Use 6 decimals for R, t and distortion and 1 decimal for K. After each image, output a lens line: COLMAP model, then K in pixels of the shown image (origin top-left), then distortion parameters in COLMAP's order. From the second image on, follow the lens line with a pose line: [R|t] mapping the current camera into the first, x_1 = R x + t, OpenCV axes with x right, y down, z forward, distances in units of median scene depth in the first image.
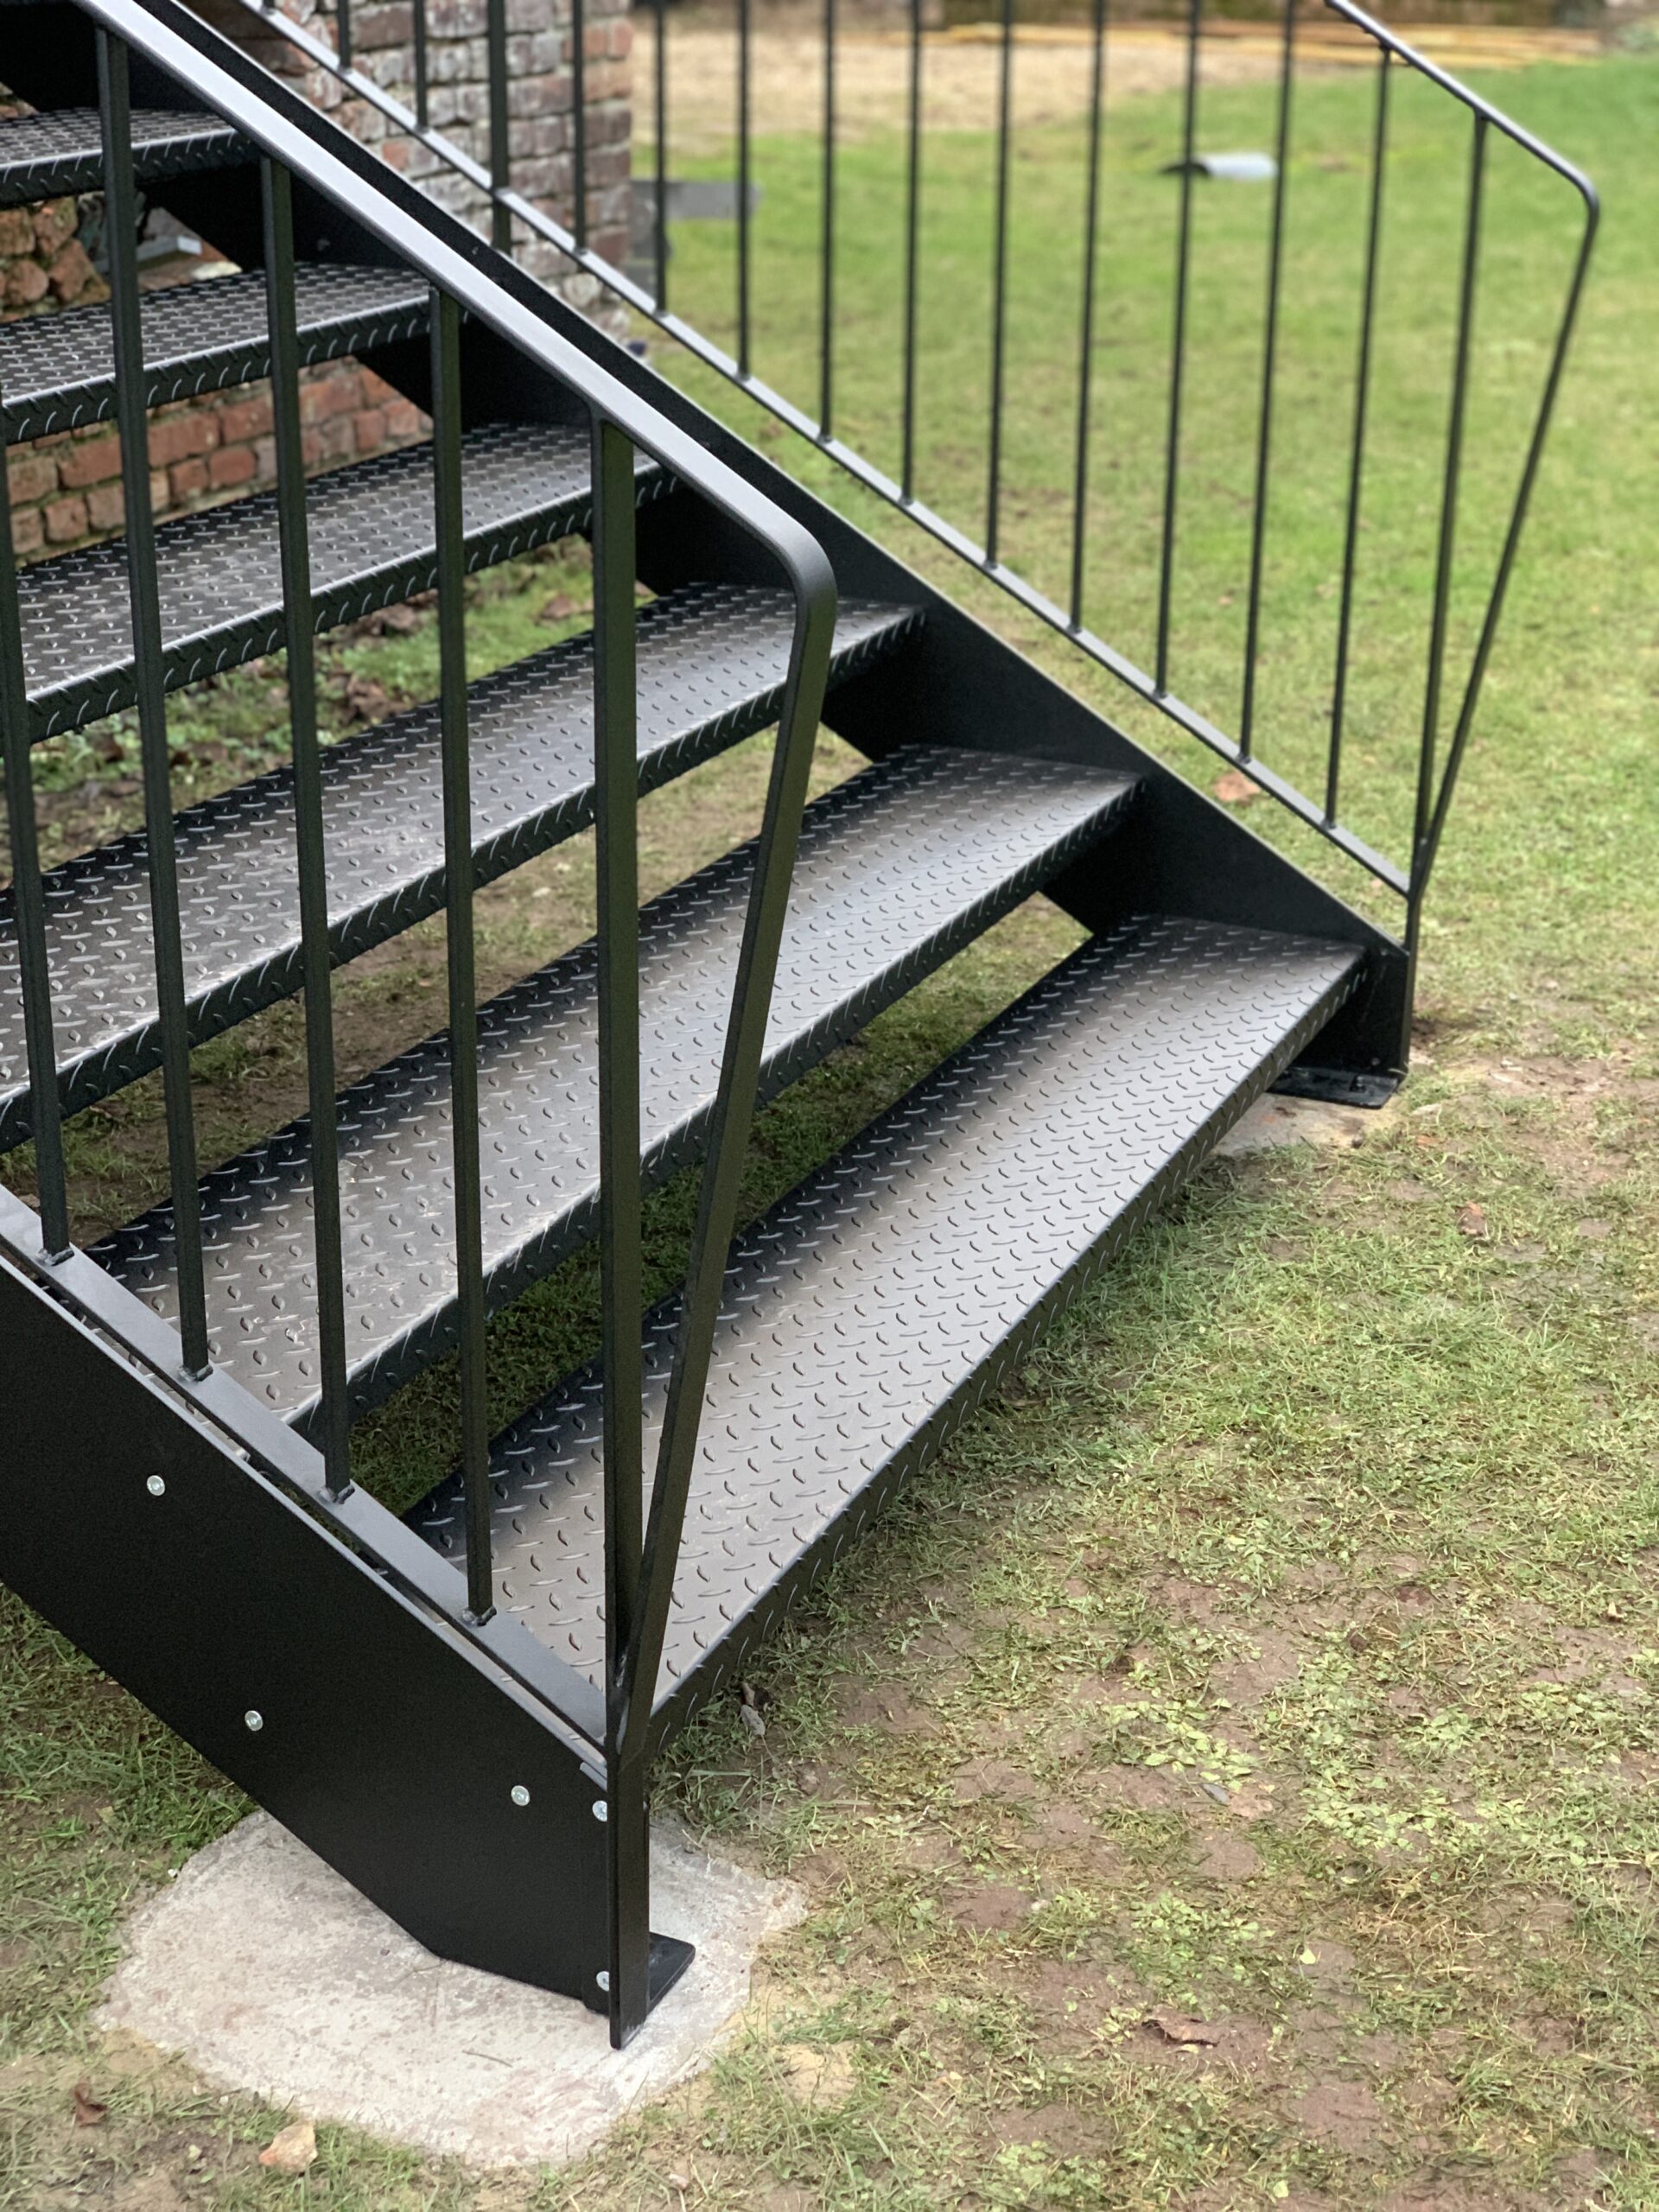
lens RADIAL K [[3321.6, 0, 829.5], [0, 3321.6, 1106.0], [0, 0, 1]] dist [0.139332, -0.606165]
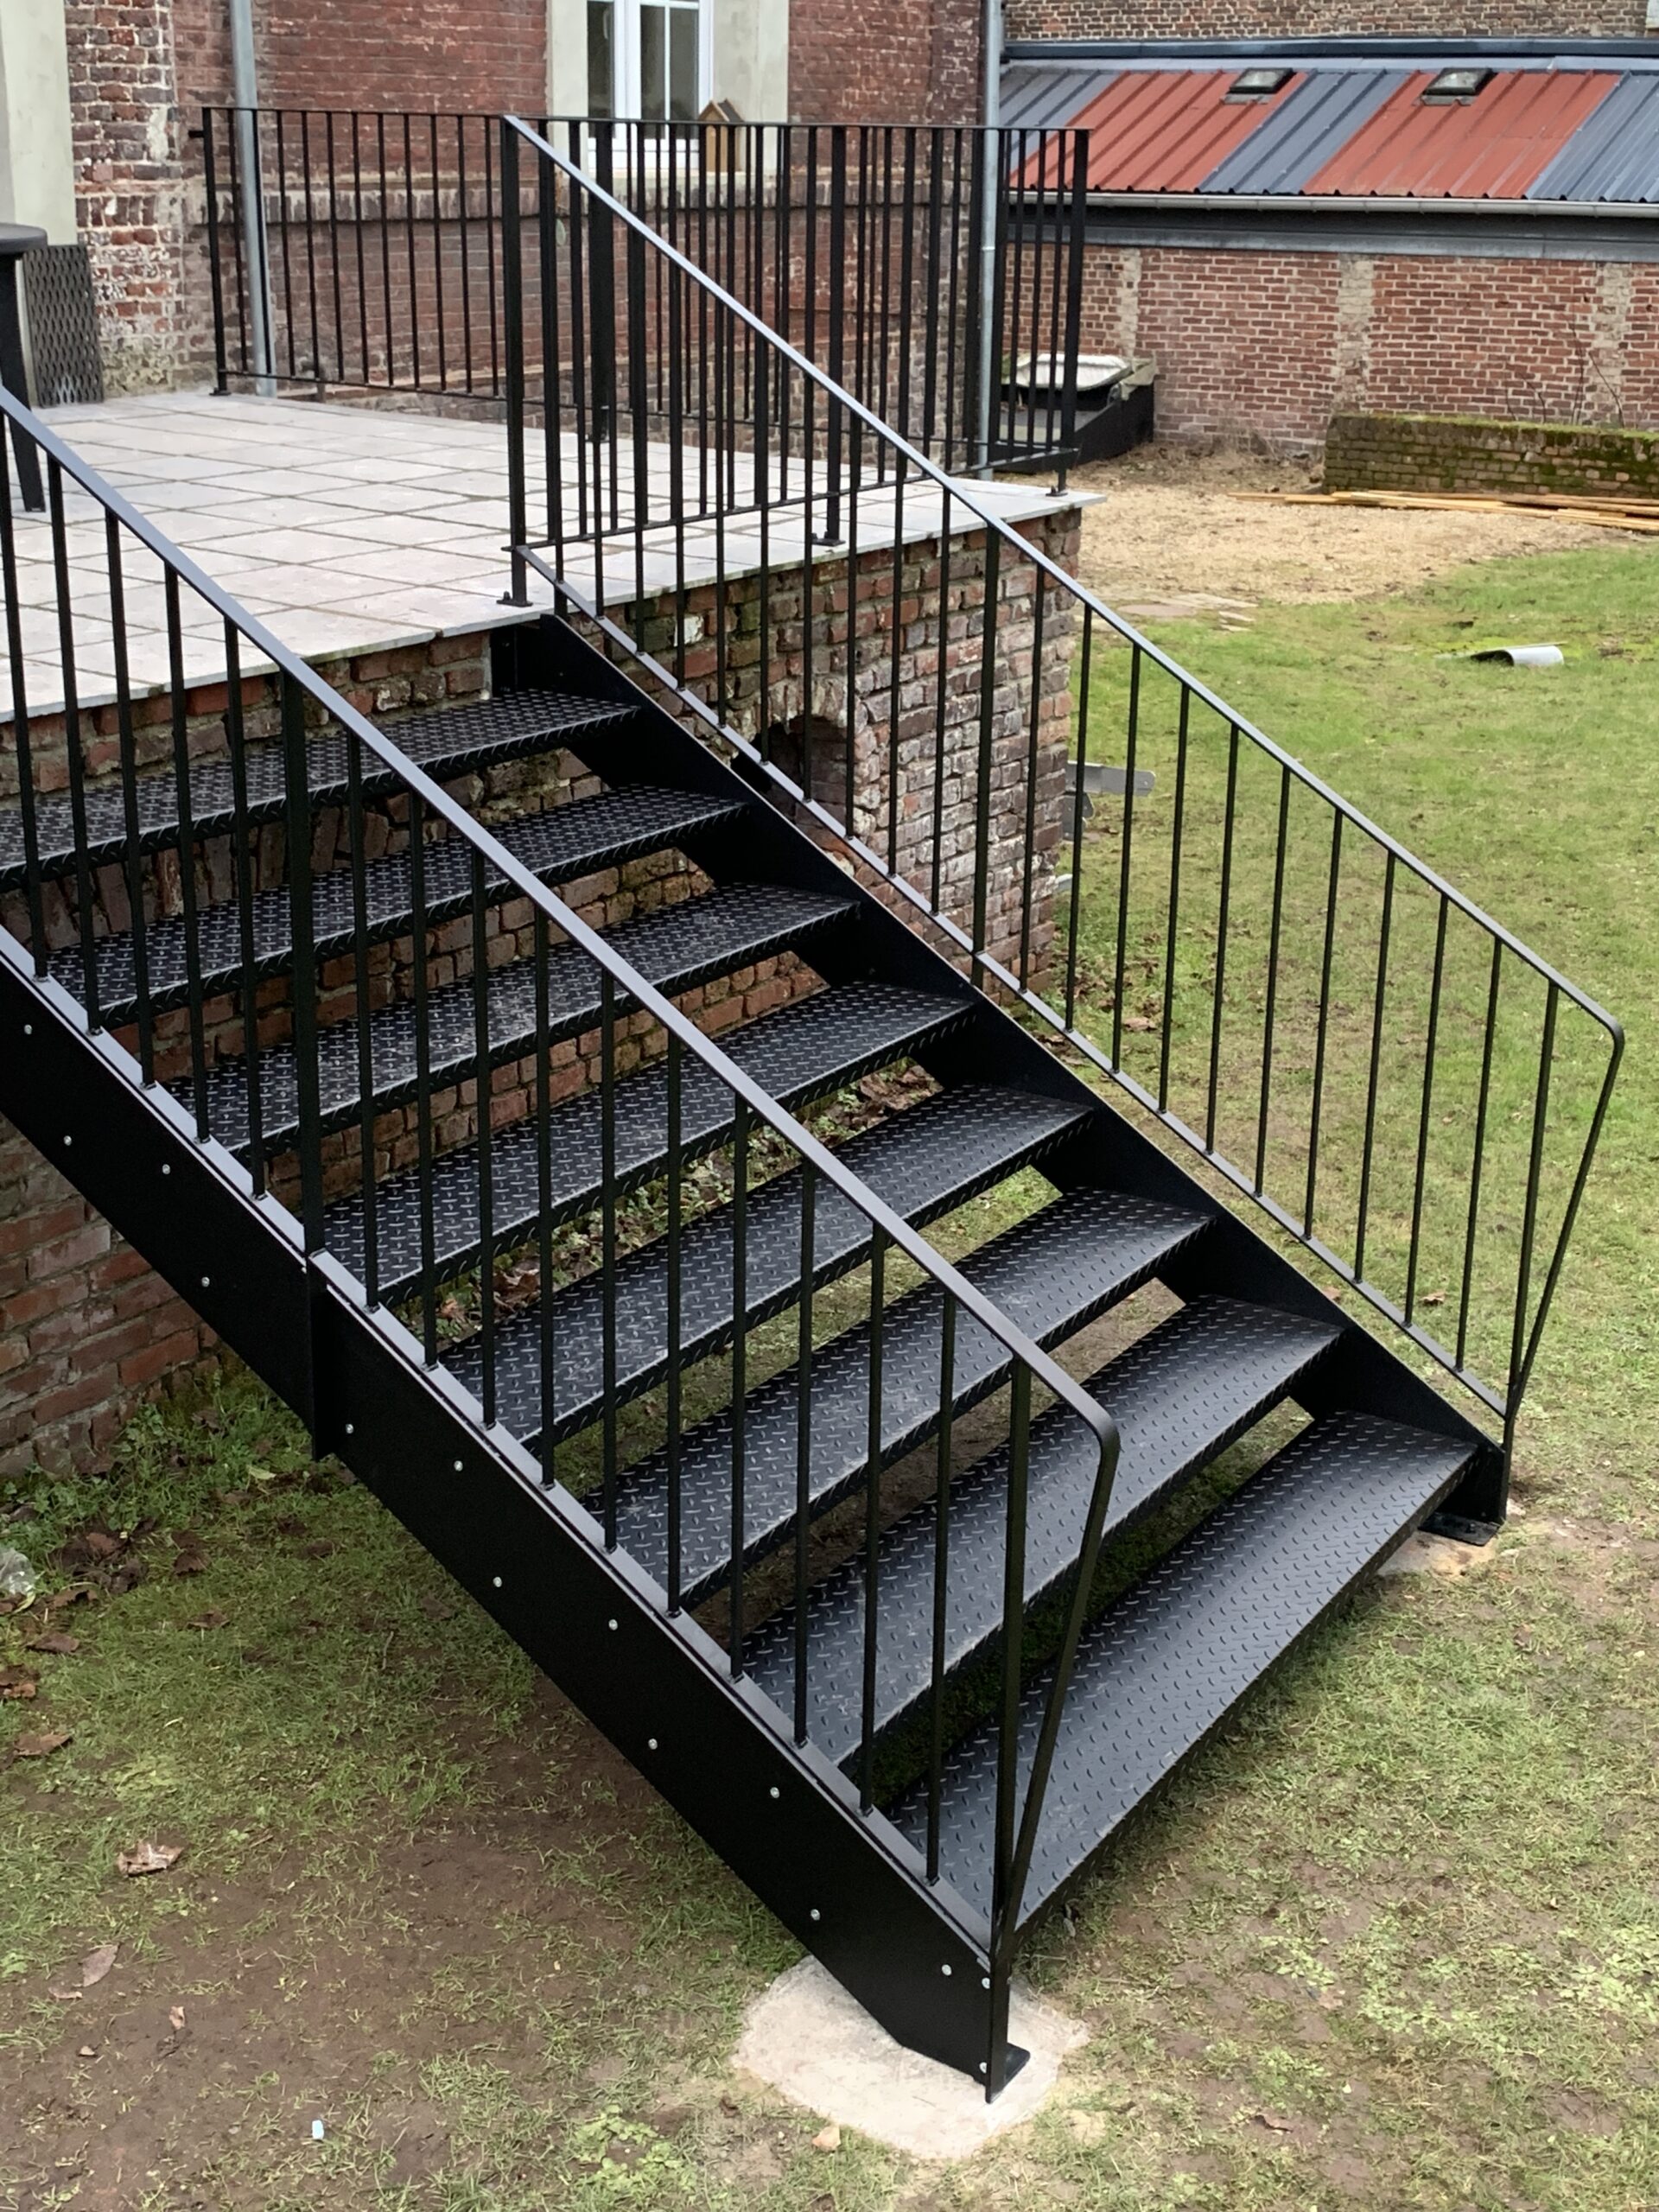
lens RADIAL K [[2766.8, 0, 829.5], [0, 2766.8, 1045.8], [0, 0, 1]] dist [0.145460, -0.457944]
pose [[0.989035, 0.048154, -0.139610, 0.039100], [-0.057350, 0.996389, -0.062607, -0.202673], [0.136091, 0.069927, 0.988225, -0.605482]]
